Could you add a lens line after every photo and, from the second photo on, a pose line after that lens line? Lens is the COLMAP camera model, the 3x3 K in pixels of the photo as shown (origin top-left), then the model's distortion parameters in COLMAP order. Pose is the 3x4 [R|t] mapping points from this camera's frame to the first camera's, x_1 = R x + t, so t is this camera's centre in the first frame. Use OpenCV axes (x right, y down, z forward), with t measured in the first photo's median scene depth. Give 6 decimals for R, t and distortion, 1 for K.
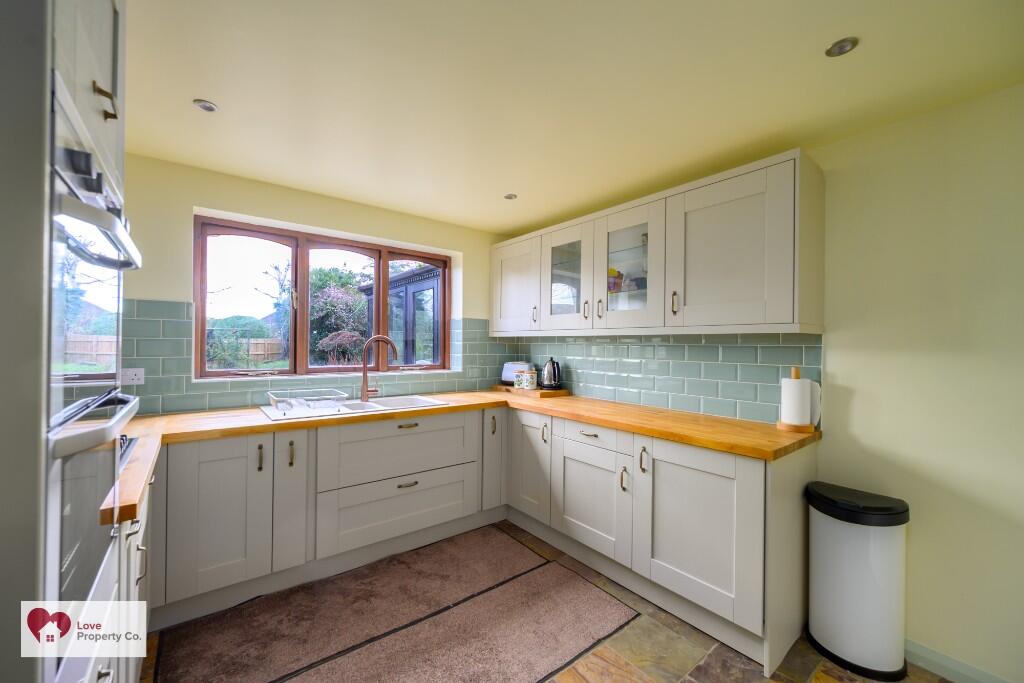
lens RADIAL K [[405.3, 0, 514.8], [0, 405.3, 340.3], [0, 0, 1]] dist [0.001607, -0.000167]
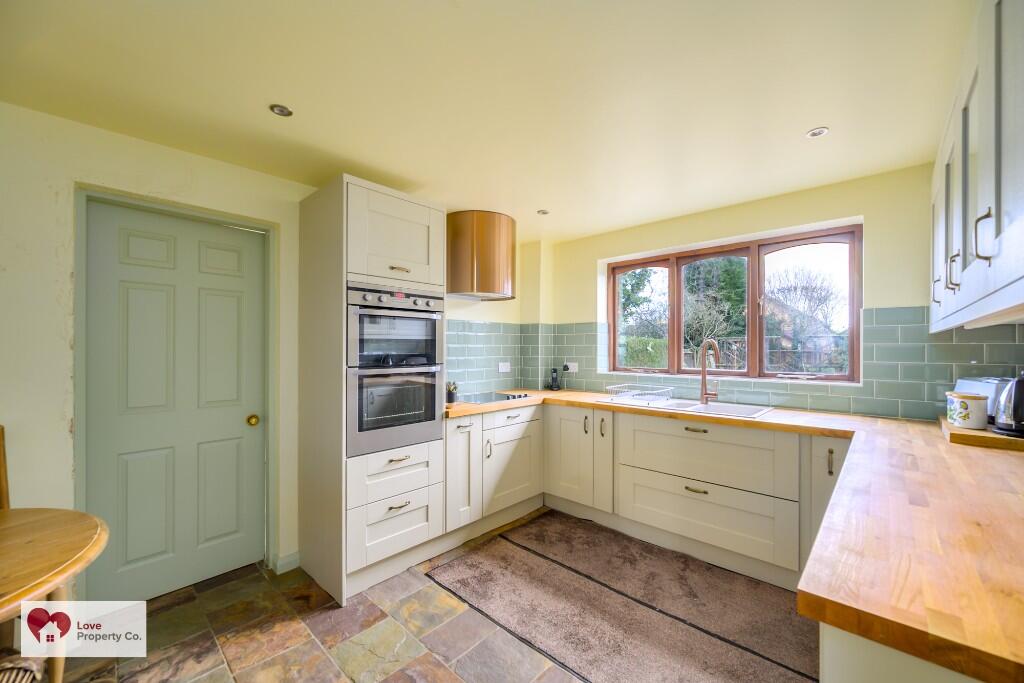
lens RADIAL K [[405.3, 0, 514.6], [0, 405.3, 348.8], [0, 0, 1]] dist [0.001607, -0.000167]
pose [[0.150793, -0.011716, -0.988496, 0.657218], [0.007345, 0.999915, -0.010731, 0.023018], [0.988538, -0.005642, 0.150866, 0.432002]]
